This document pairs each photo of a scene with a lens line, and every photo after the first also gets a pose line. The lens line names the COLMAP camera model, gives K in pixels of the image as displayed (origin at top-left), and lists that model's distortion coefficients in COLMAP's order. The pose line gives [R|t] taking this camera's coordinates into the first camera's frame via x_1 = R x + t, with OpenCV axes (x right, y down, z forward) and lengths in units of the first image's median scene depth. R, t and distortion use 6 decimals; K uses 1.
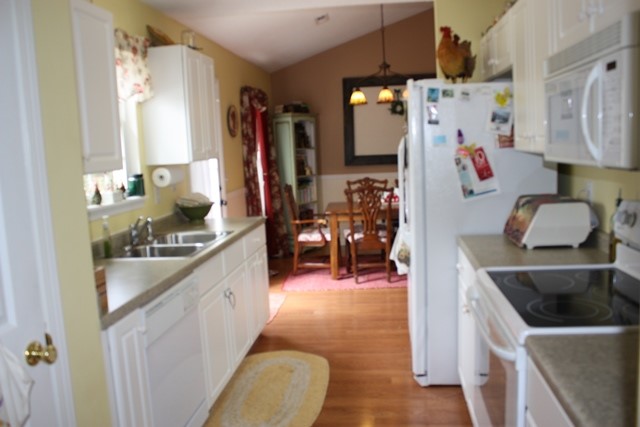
lens RADIAL K [[532.8, 0, 320.0], [0, 532.8, 213.5], [0, 0, 1]] dist [-0.178338, 0.141091]
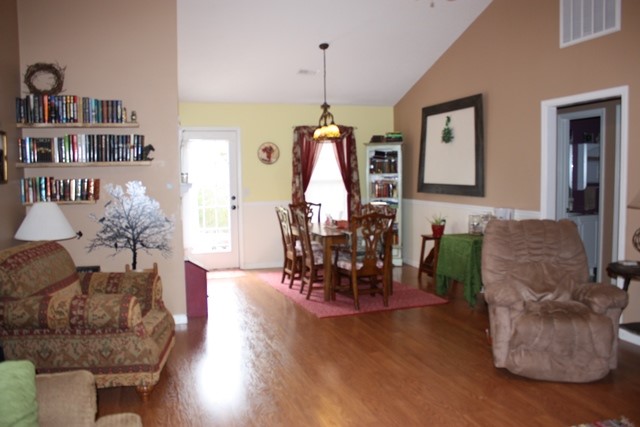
lens RADIAL K [[532.8, 0, 320.0], [0, 532.8, 213.5], [0, 0, 1]] dist [-0.178338, 0.141091]
pose [[0.400923, 0.111513, -0.909299, 1.179464], [-0.123779, 0.990056, 0.066841, -0.120585], [0.907711, 0.085754, 0.410740, 0.518075]]
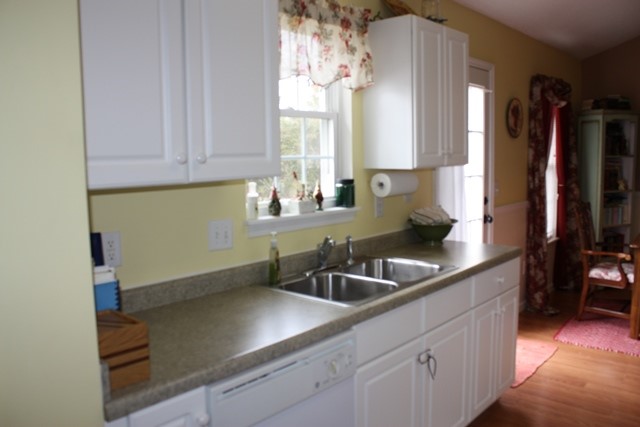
lens RADIAL K [[532.8, 0, 320.0], [0, 532.8, 213.5], [0, 0, 1]] dist [-0.178338, 0.141091]
pose [[0.822133, 0.095451, -0.561236, 0.045935], [-0.093568, 0.995093, 0.032175, -0.026647], [0.561553, 0.026061, 0.827030, 0.177126]]
